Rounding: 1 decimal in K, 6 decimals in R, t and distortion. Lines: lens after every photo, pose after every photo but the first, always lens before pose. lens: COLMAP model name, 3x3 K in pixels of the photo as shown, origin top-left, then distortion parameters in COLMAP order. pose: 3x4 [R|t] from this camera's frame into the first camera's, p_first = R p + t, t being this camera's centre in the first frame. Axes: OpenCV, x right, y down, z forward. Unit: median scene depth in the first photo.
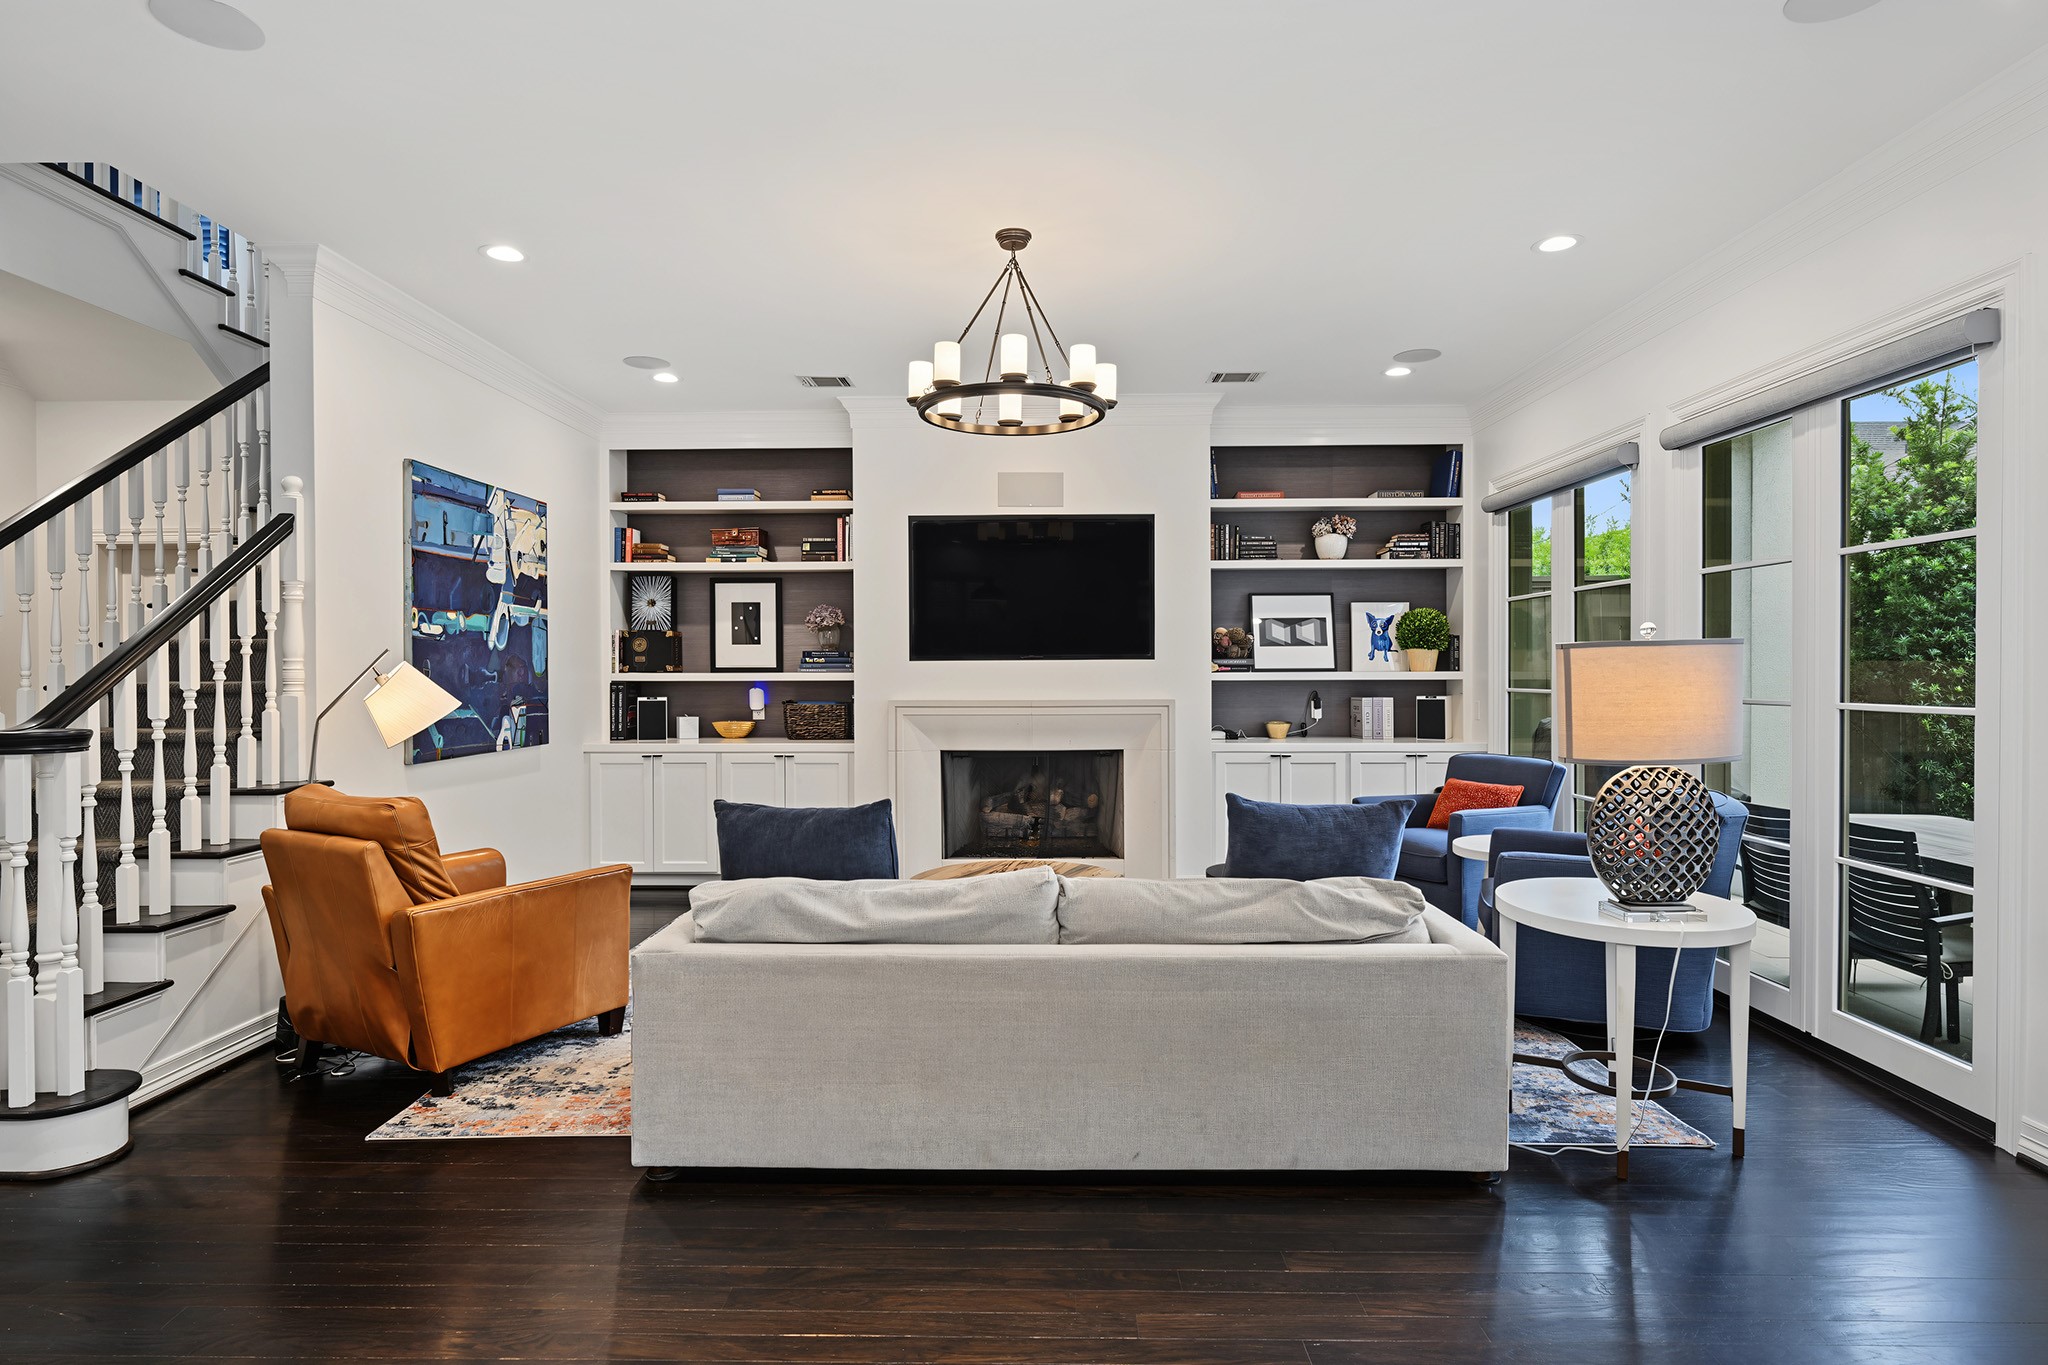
lens RADIAL K [[1055.7, 0, 1022.9], [0, 1055.7, 676.1], [0, 0, 1]] dist [0.001718, 0.000293]
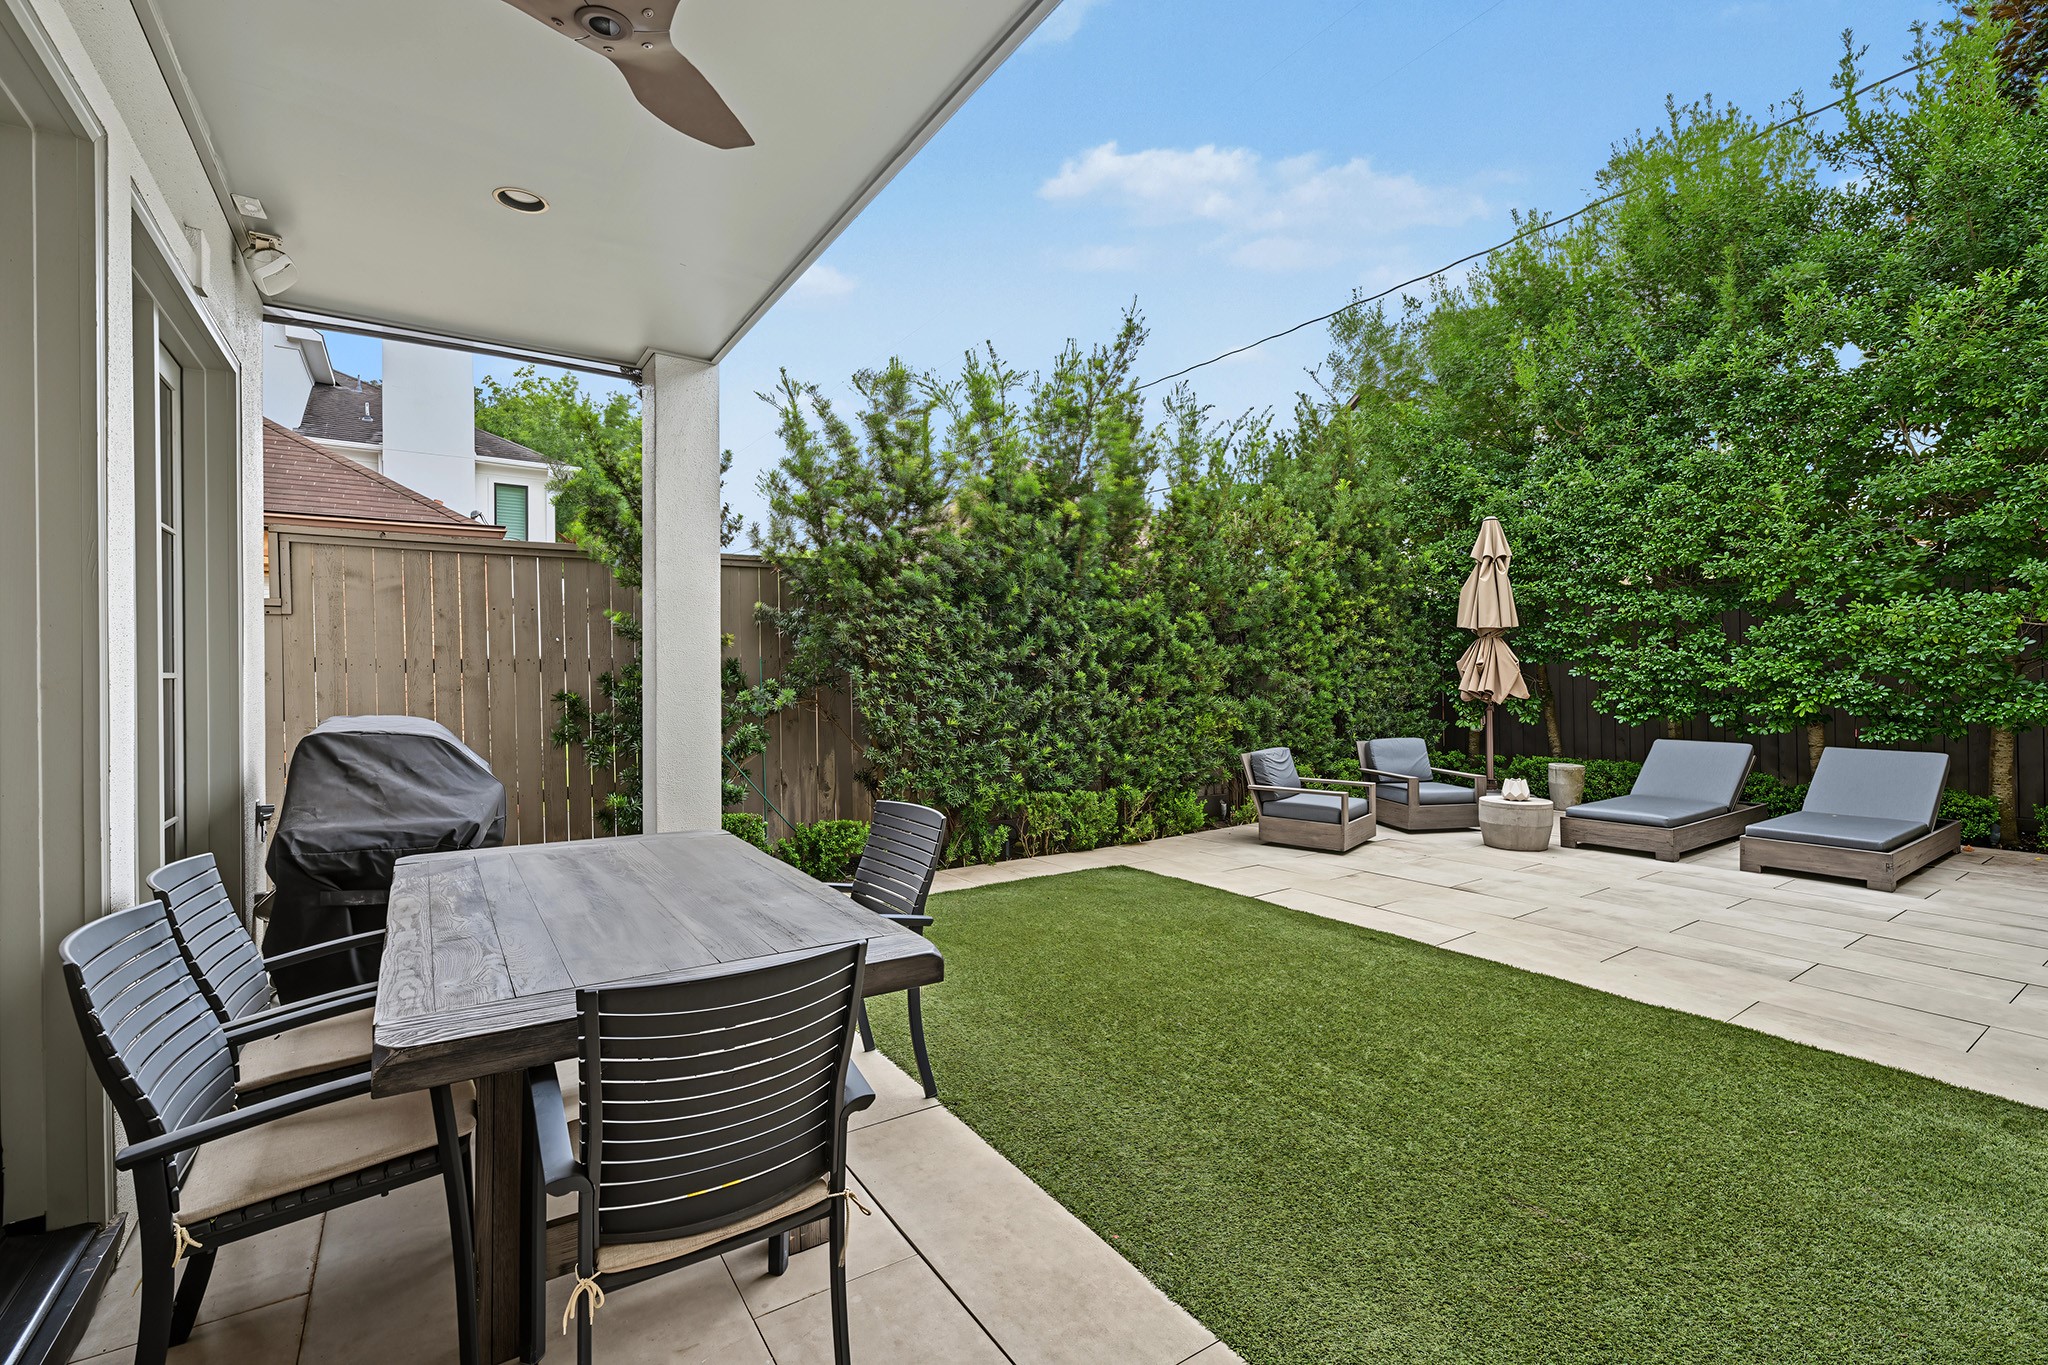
lens RADIAL K [[879.6, 0, 1020.2], [0, 879.6, 676.0], [0, 0, 1]] dist [0.000554, 0.000202]
pose [[0.821629, -0.004952, 0.570001, 0.533226], [0.006001, 0.999982, 0.000037, 0.013558], [-0.569990, 0.003390, 0.821644, 0.258209]]
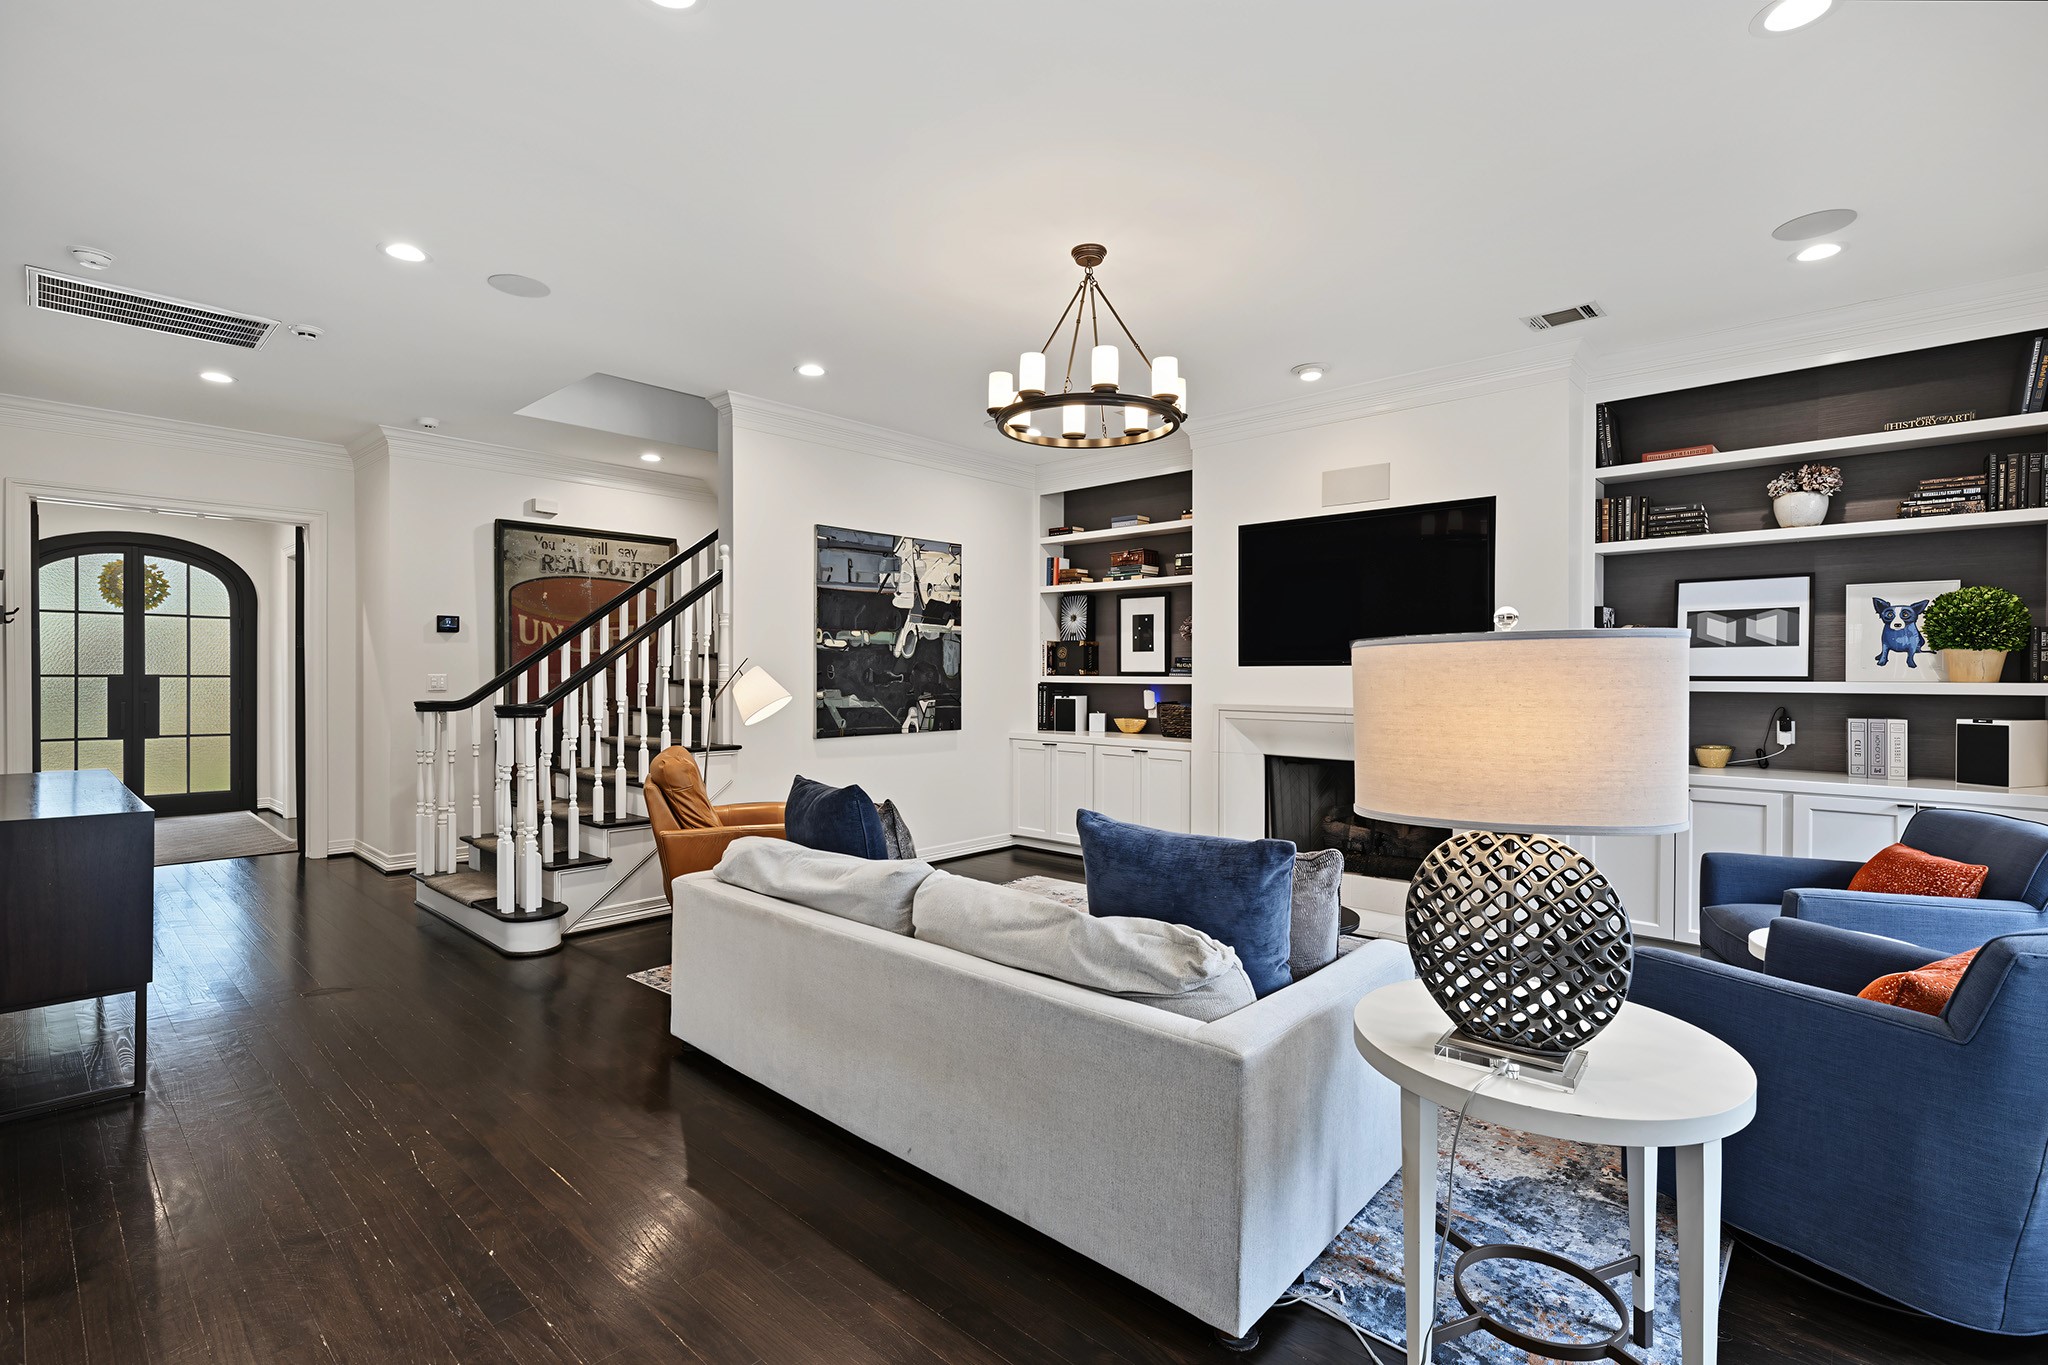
lens RADIAL K [[937.8, 0, 1024.0], [0, 937.8, 682.5], [0, 0, 1]] dist [0.000905, 0.000334]
pose [[0.751902, 0.012137, -0.659163, 0.324711], [-0.009972, 0.999926, 0.007037, -0.002533], [0.659200, 0.001282, 0.751967, 0.162132]]
